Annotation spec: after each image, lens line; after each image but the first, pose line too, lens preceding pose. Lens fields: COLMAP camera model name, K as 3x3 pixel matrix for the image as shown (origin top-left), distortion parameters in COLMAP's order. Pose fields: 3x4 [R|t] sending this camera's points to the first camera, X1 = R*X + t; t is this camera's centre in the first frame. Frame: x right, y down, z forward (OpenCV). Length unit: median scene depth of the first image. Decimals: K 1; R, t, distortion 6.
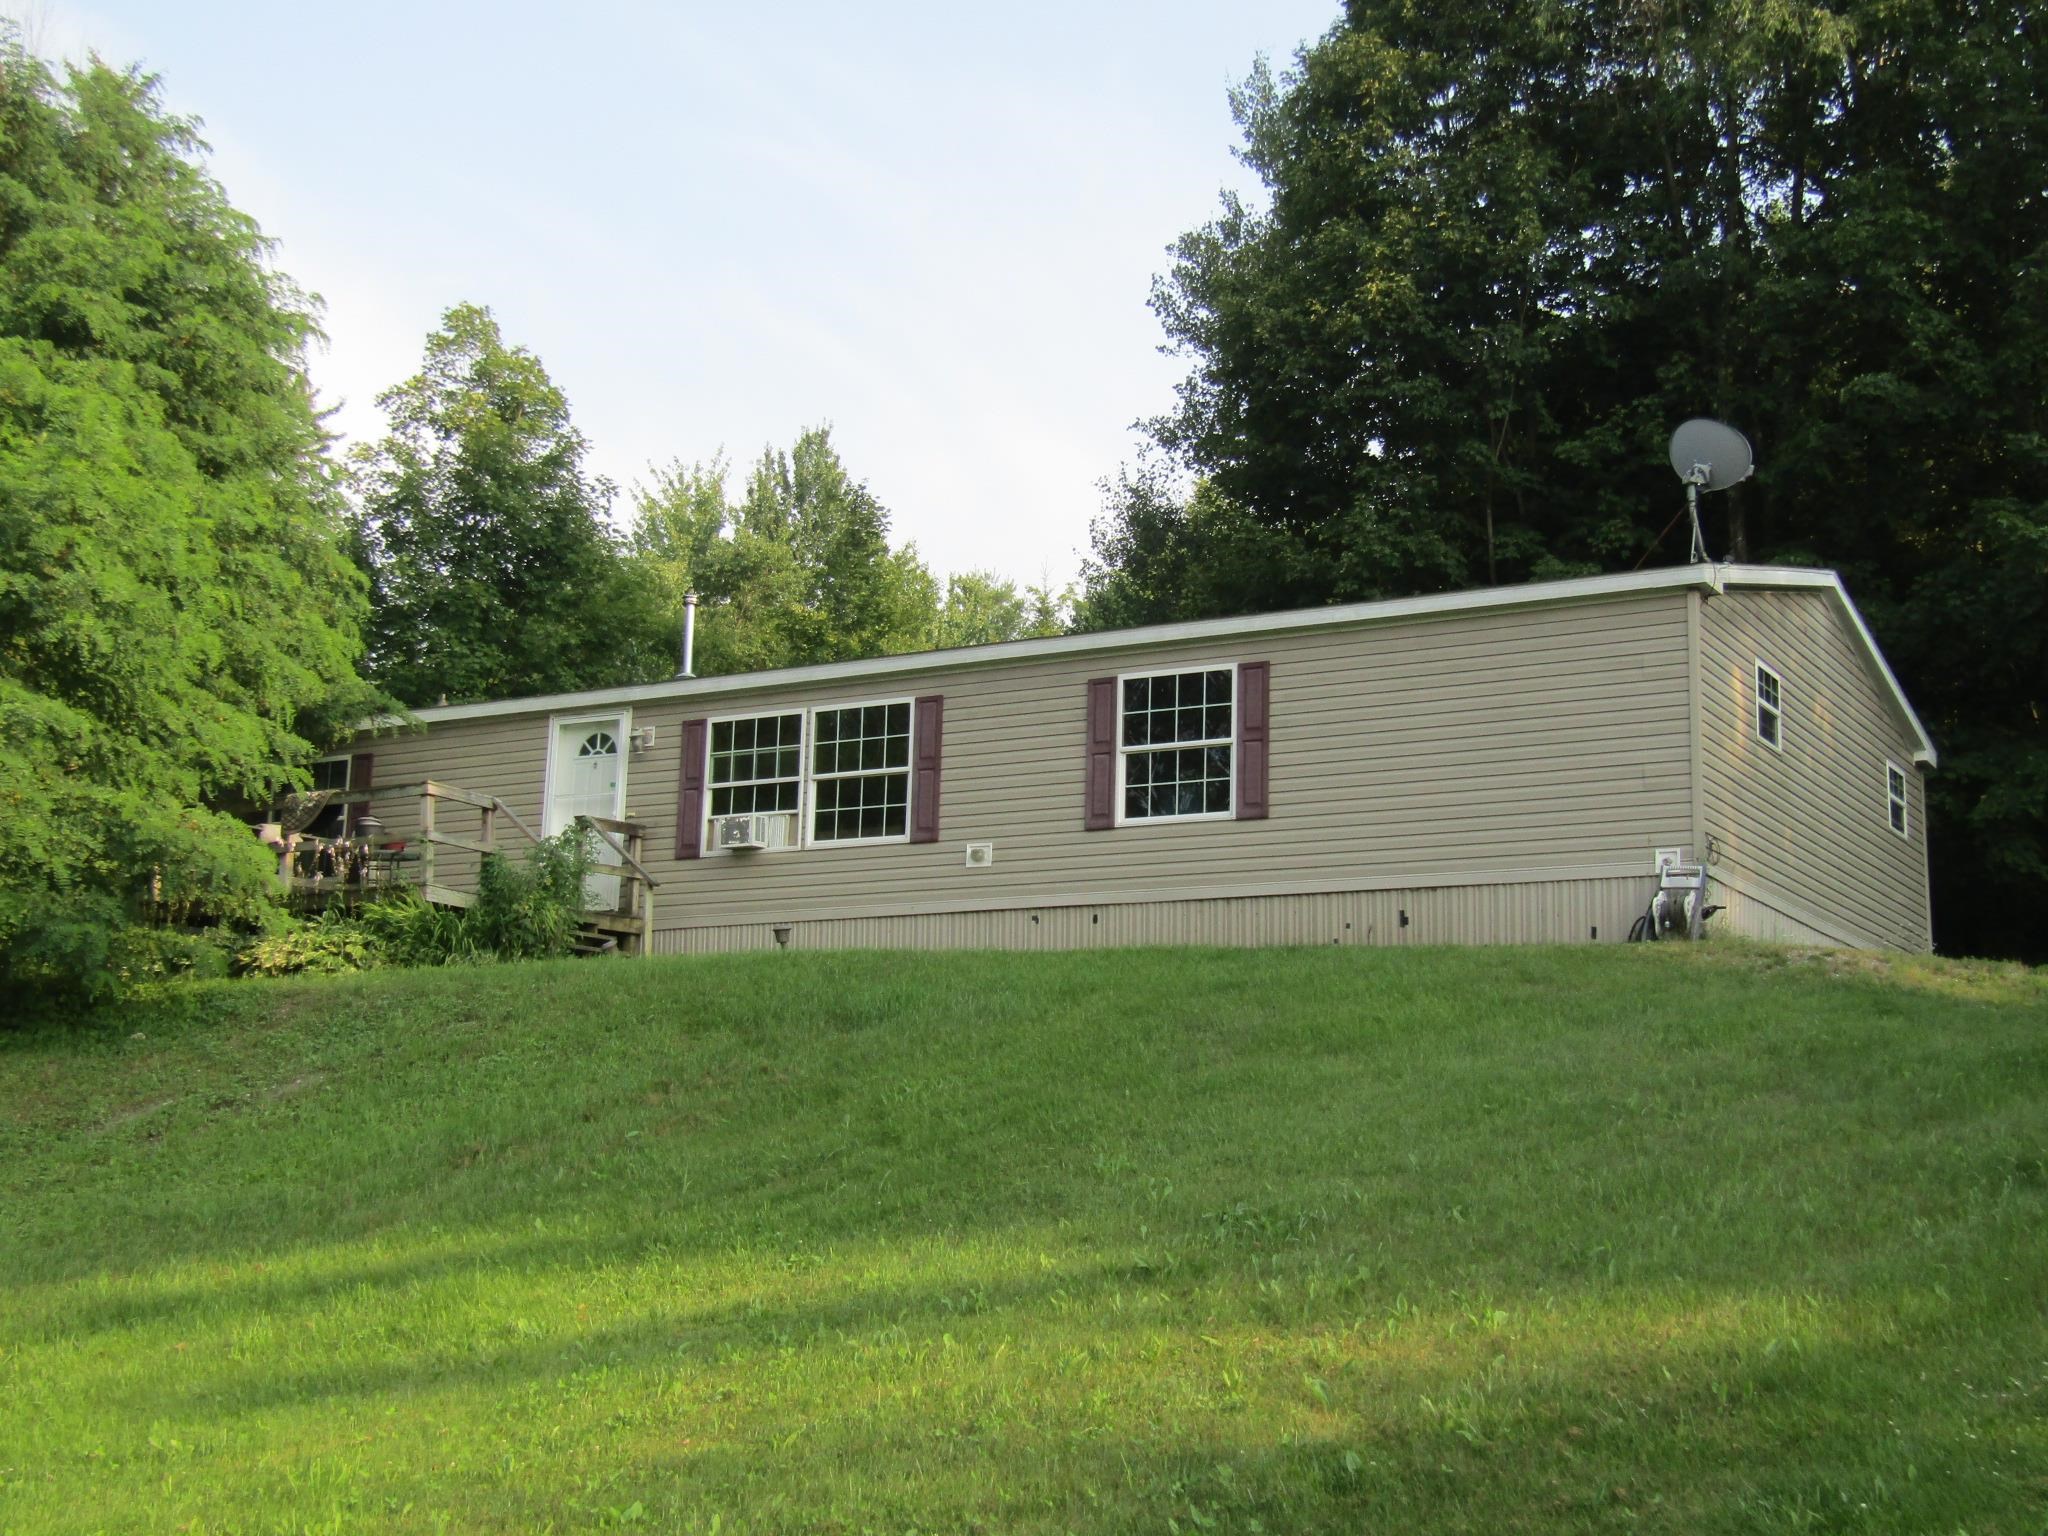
lens RADIAL K [[2676.7, 0, 1042.4], [0, 2676.7, 770.4], [0, 0, 1]] dist [0.010788, 0.000000]
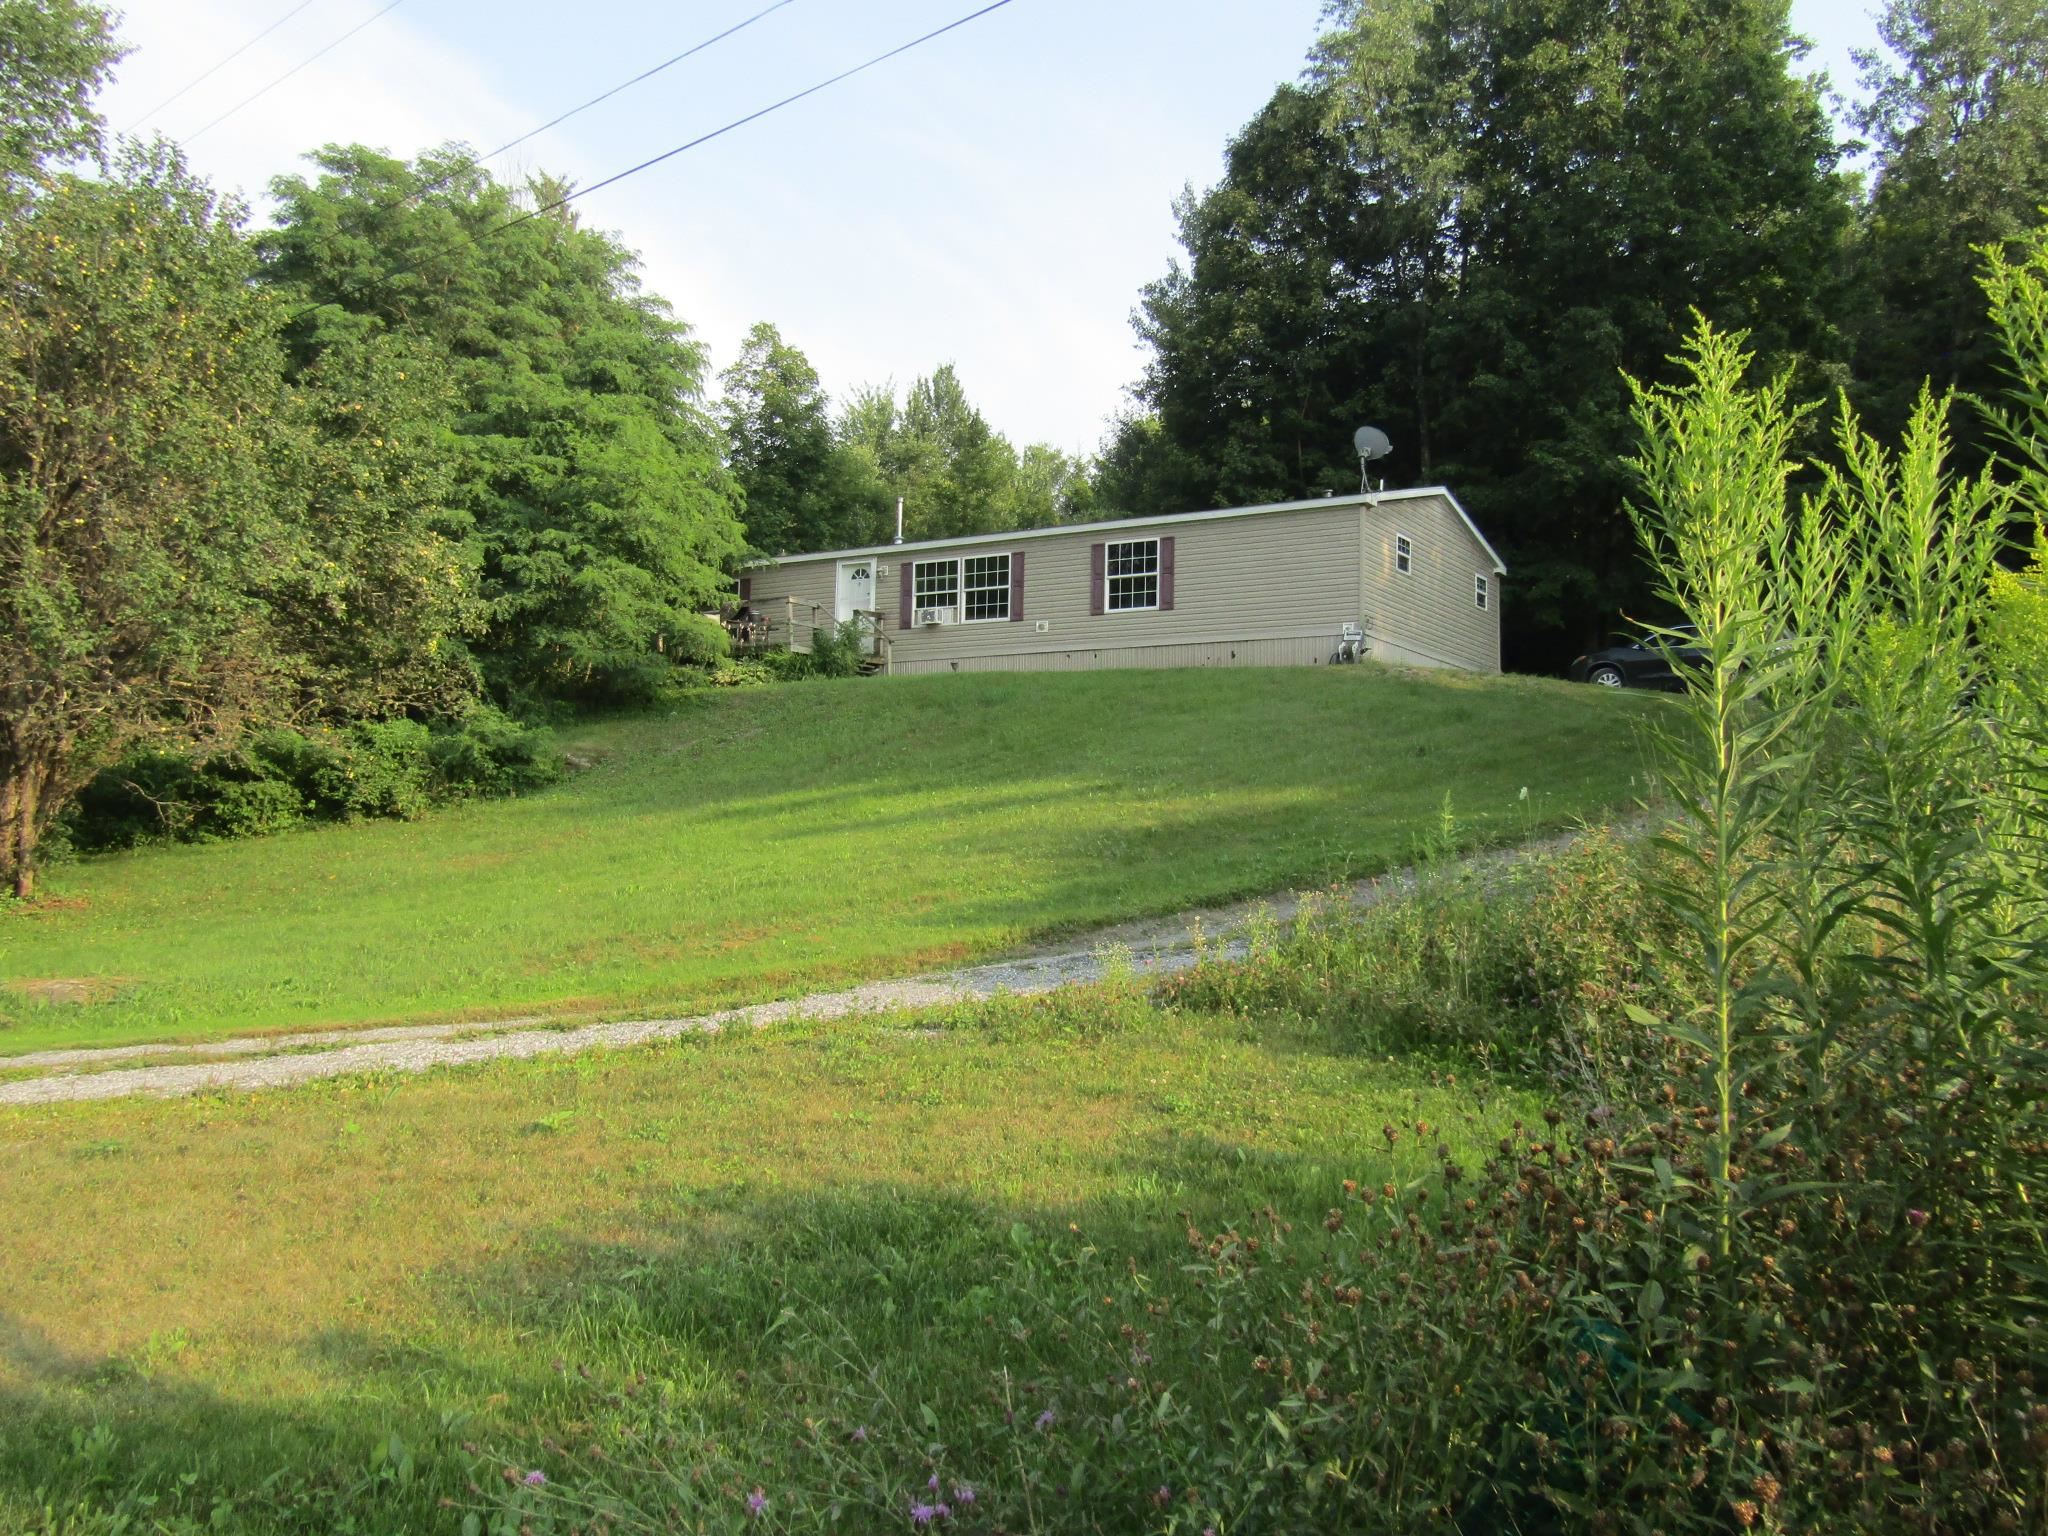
lens RADIAL K [[1713.1, 0, 1033.1], [0, 1713.1, 780.8], [0, 0, 1]] dist [-0.002115, -0.001218]
pose [[0.999466, -0.010666, -0.030886, 0.010529], [0.014811, 0.990424, 0.137261, -0.035718], [0.029126, -0.137645, 0.990053, -0.396234]]
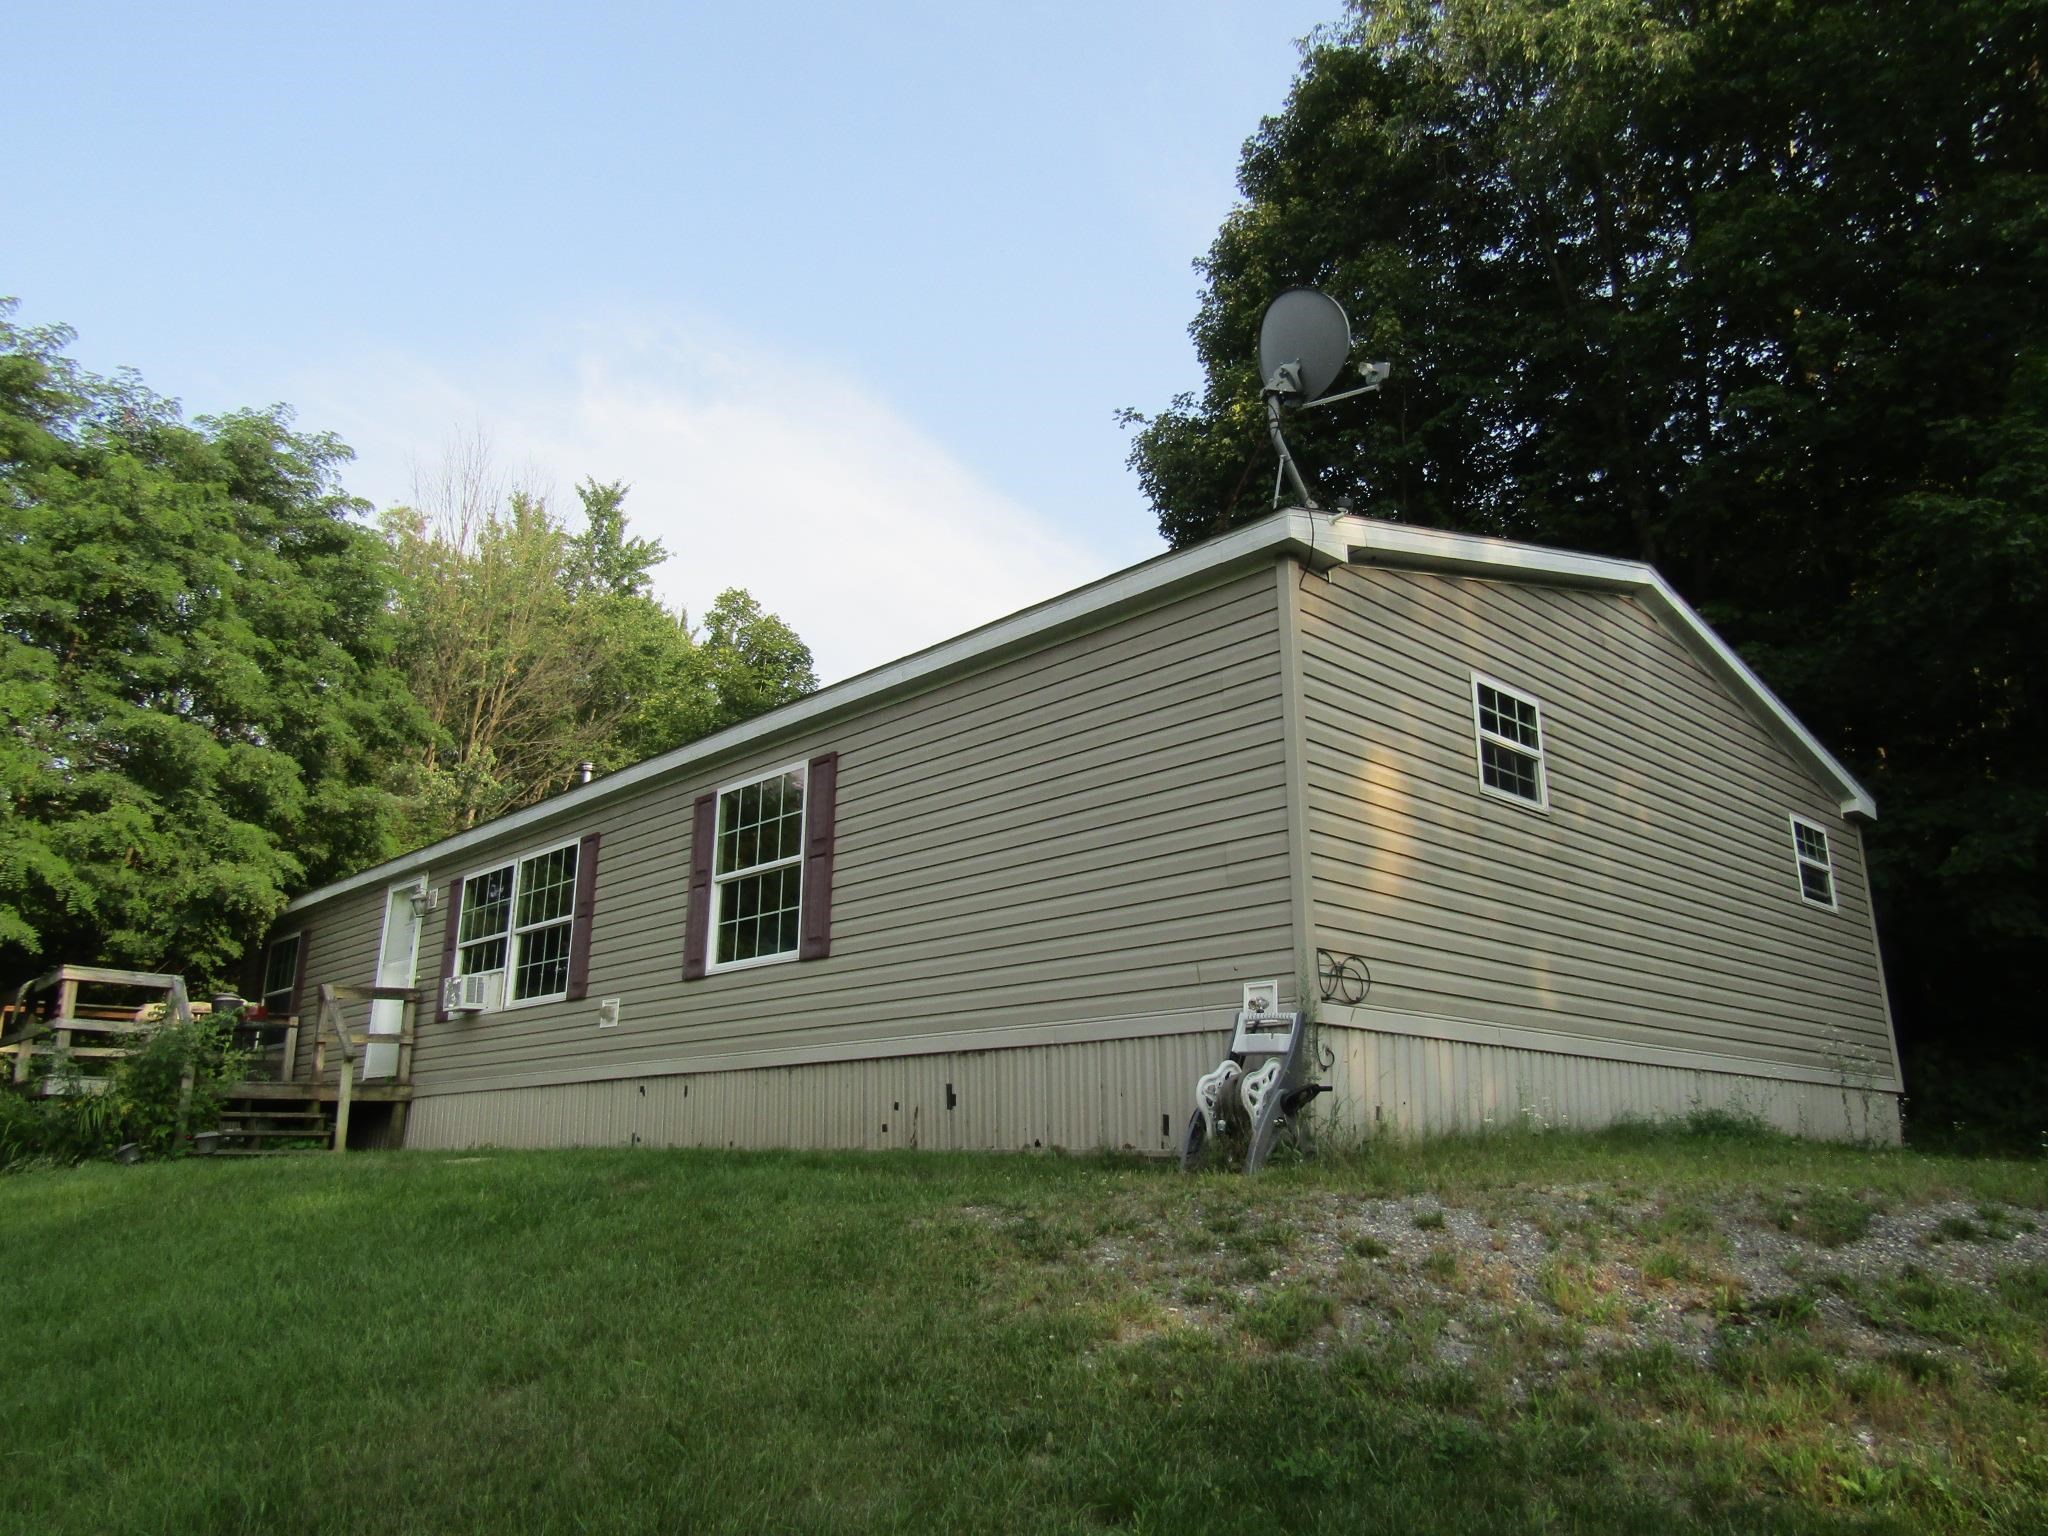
lens RADIAL K [[1451.1, 0, 1028.6], [0, 1451.1, 771.4], [0, 0, 1]] dist [-0.019423, 0.010438]
pose [[0.957431, -0.096419, -0.272083, 0.243283], [0.073050, 0.992815, -0.094772, 0.008461], [0.279266, 0.070862, 0.957595, 0.593410]]
